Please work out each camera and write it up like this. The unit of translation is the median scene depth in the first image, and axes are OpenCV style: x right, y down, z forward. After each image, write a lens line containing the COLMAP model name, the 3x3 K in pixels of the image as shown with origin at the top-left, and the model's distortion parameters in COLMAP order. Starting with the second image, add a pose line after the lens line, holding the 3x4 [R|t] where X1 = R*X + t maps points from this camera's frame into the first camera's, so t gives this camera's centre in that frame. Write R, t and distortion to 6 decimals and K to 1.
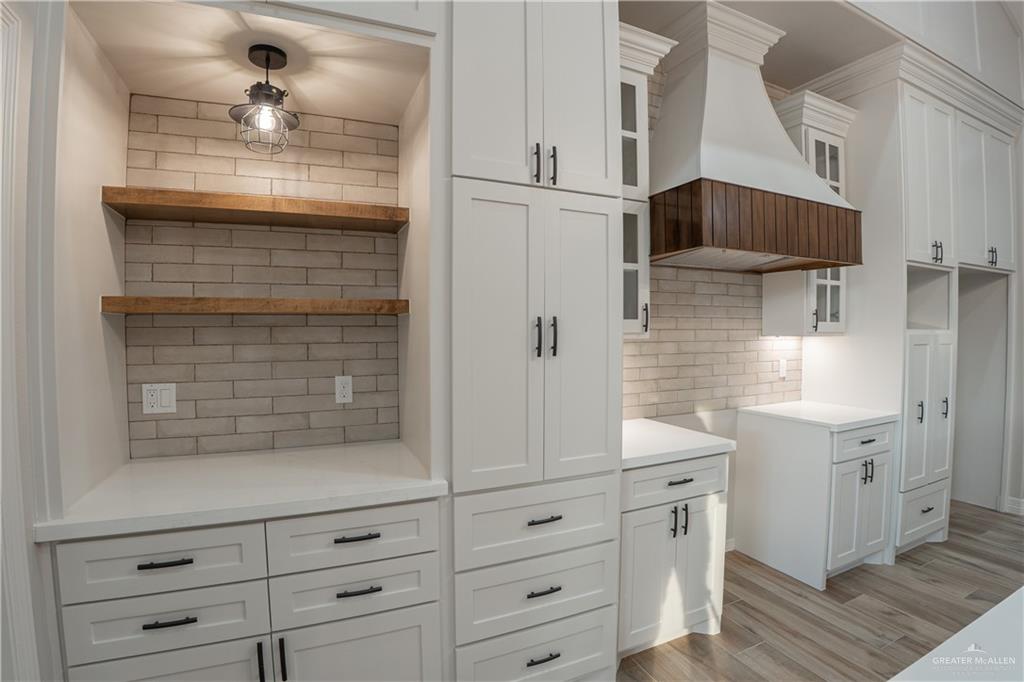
lens RADIAL K [[470.7, 0, 506.7], [0, 470.7, 337.8], [0, 0, 1]] dist [-0.095761, 0.014150]
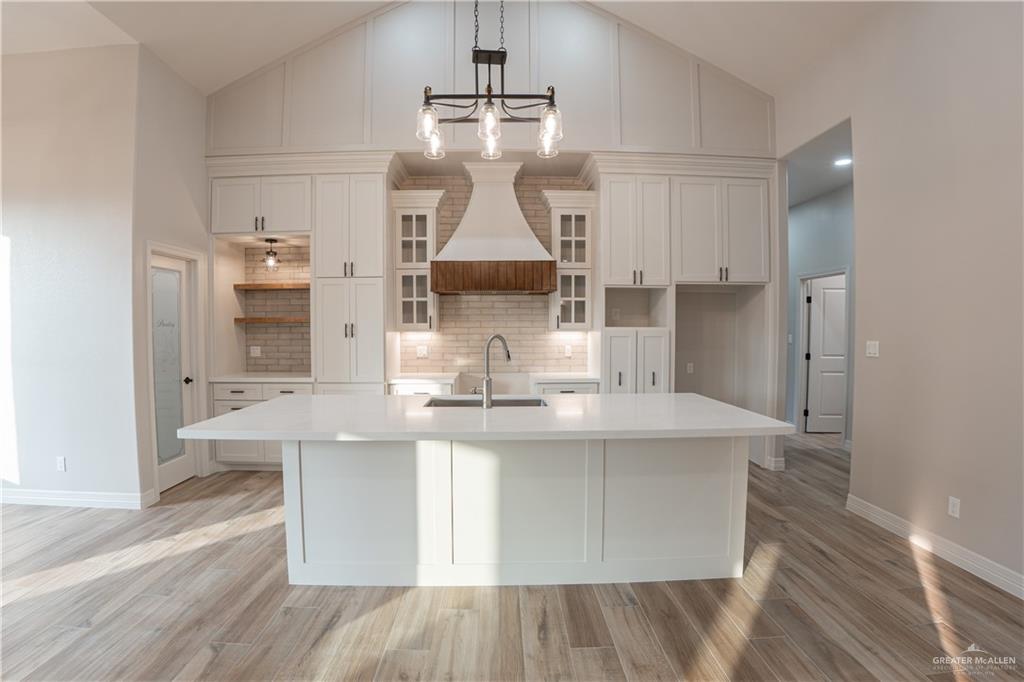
lens RADIAL K [[458.1, 0, 507.3], [0, 458.1, 337.0], [0, 0, 1]] dist [-0.100200, 0.016200]
pose [[0.926239, 0.007723, -0.376859, 1.554884], [-0.005566, 0.999961, 0.006812, 0.010455], [0.376897, -0.004212, 0.926246, -0.910750]]
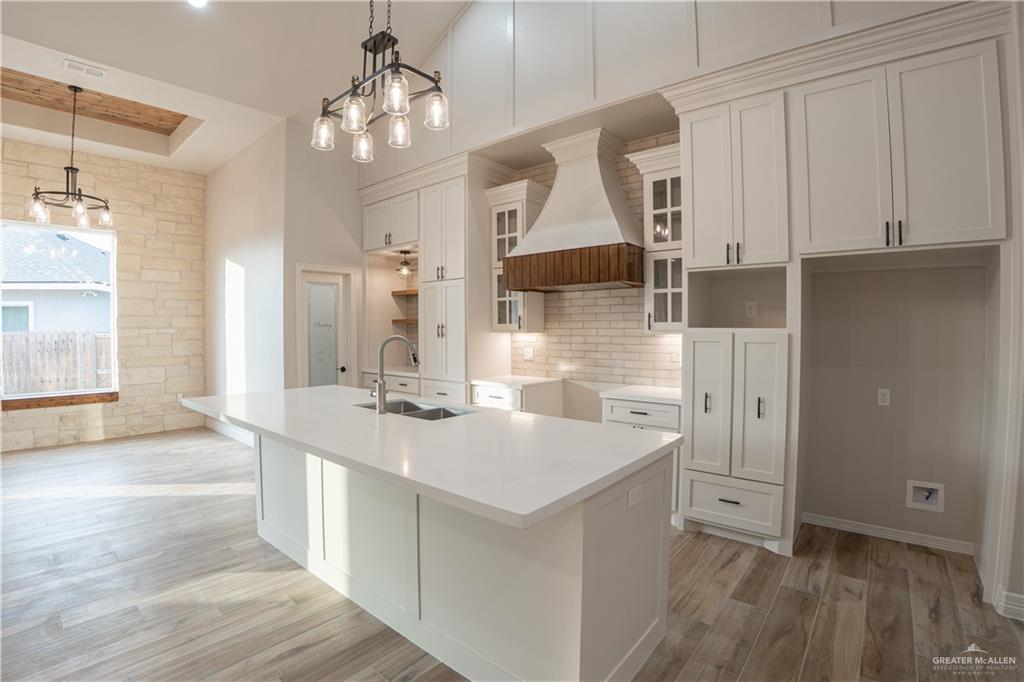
lens RADIAL K [[470.7, 0, 506.7], [0, 470.7, 337.8], [0, 0, 1]] dist [-0.095761, 0.014150]
pose [[0.448929, 0.018999, -0.893365, 2.295597], [-0.015250, 0.999791, 0.013598, -0.004059], [0.893437, 0.007519, 0.449125, 0.023313]]
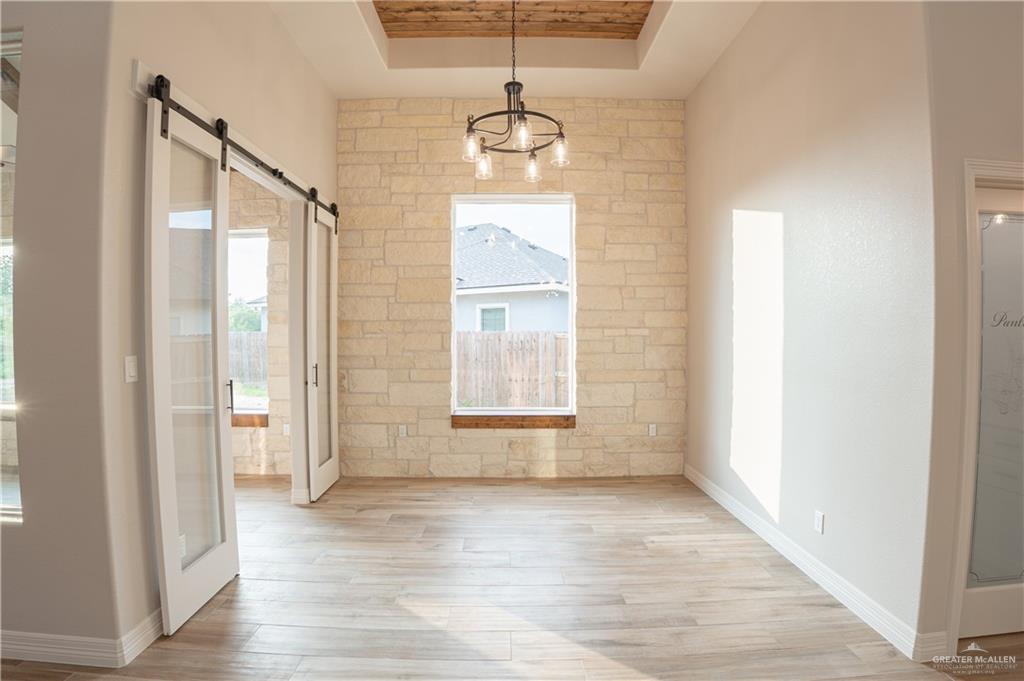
lens RADIAL K [[470.7, 0, 506.7], [0, 470.7, 337.3], [0, 0, 1]] dist [-0.095761, 0.014150]
pose [[-0.391943, 0.017541, -0.919822, 0.765627], [-0.015004, 0.999563, 0.025456, 0.004635], [0.919867, 0.023779, -0.391508, -0.392616]]
